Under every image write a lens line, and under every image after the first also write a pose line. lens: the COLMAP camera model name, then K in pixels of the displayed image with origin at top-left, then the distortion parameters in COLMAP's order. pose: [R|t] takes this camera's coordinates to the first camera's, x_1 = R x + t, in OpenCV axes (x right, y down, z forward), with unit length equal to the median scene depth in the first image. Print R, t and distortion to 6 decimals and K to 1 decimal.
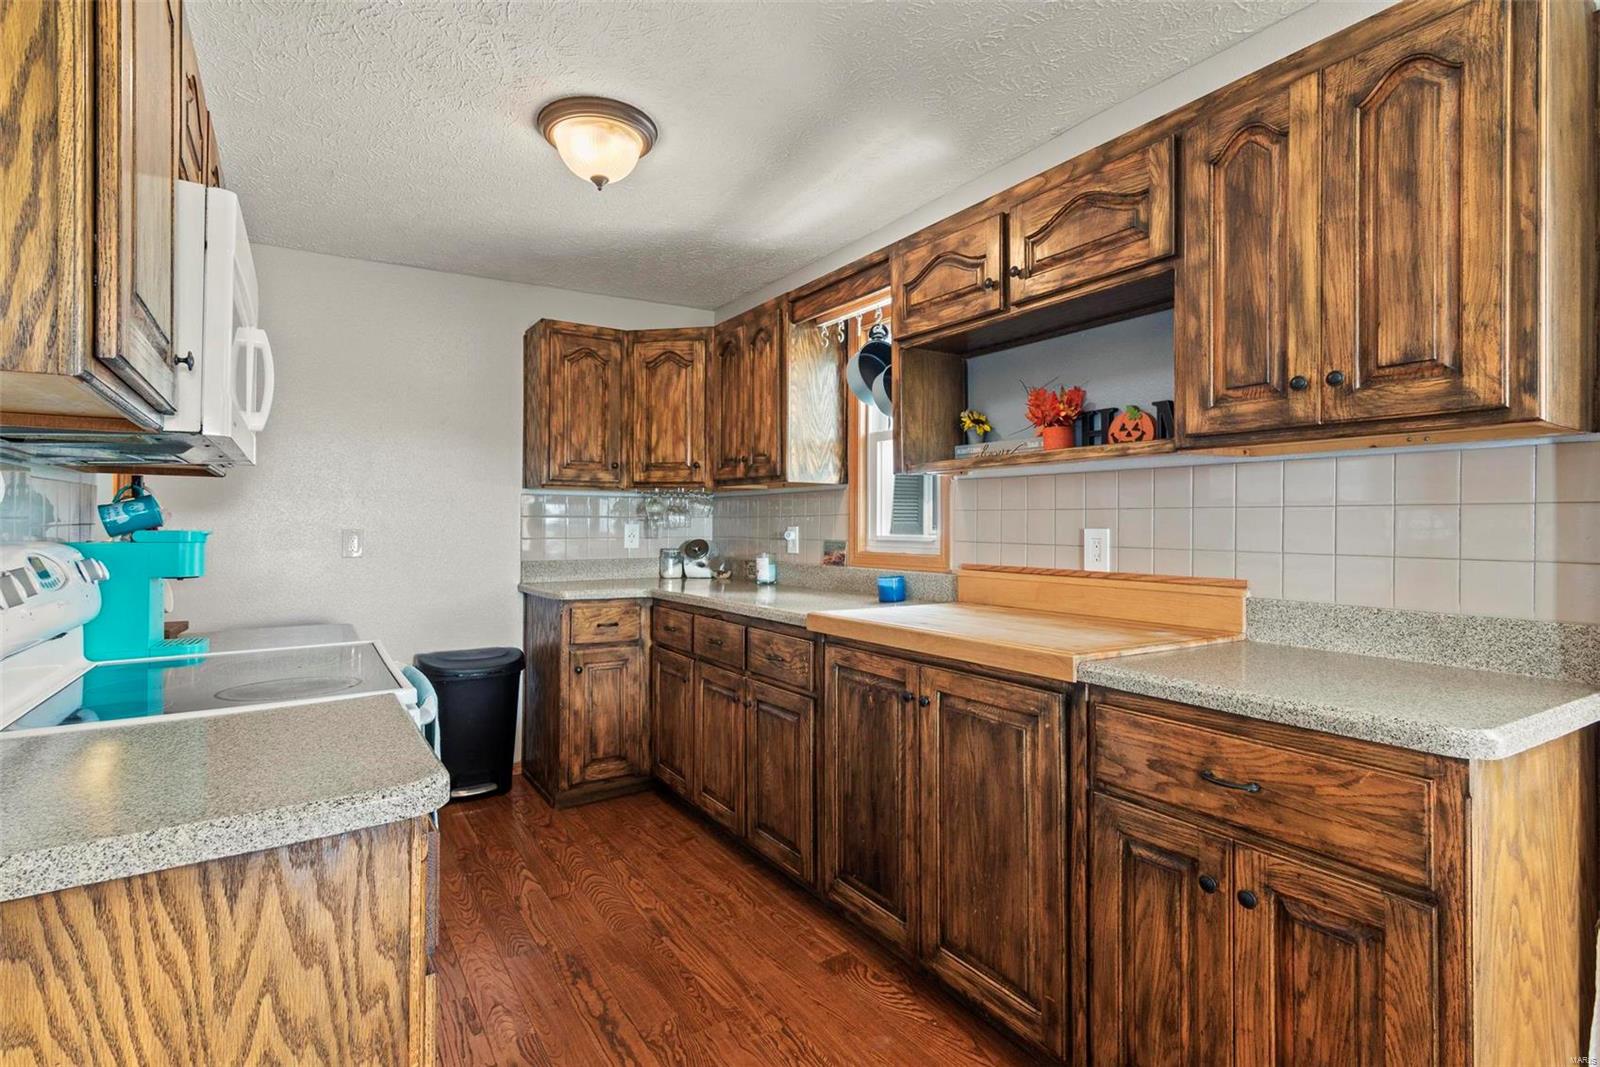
lens RADIAL K [[776.5, 0, 804.2], [0, 776.5, 519.7], [0, 0, 1]] dist [0.019954, 0.000389]
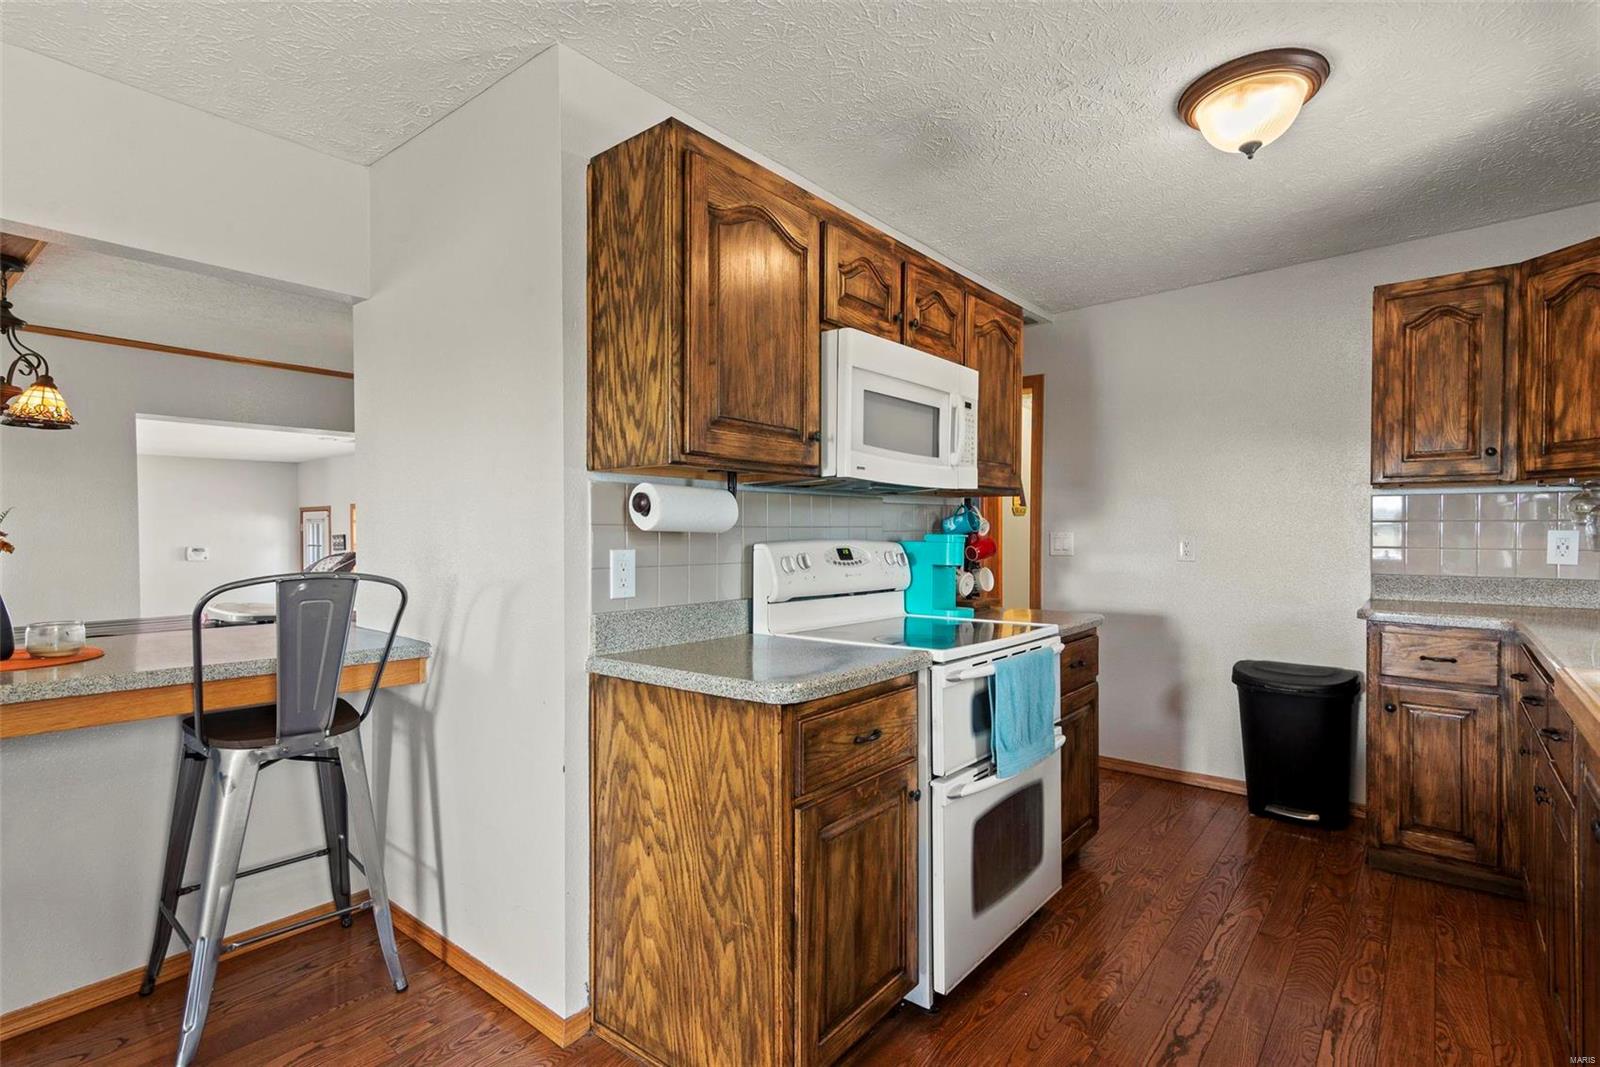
lens RADIAL K [[776.5, 0, 804.1], [0, 776.5, 540.6], [0, 0, 1]] dist [0.019954, 0.000389]
pose [[0.309388, 0.010634, -0.950877, 0.293588], [0.005070, 0.999905, 0.012832, 0.002886], [0.950922, -0.008791, 0.309304, 0.149447]]
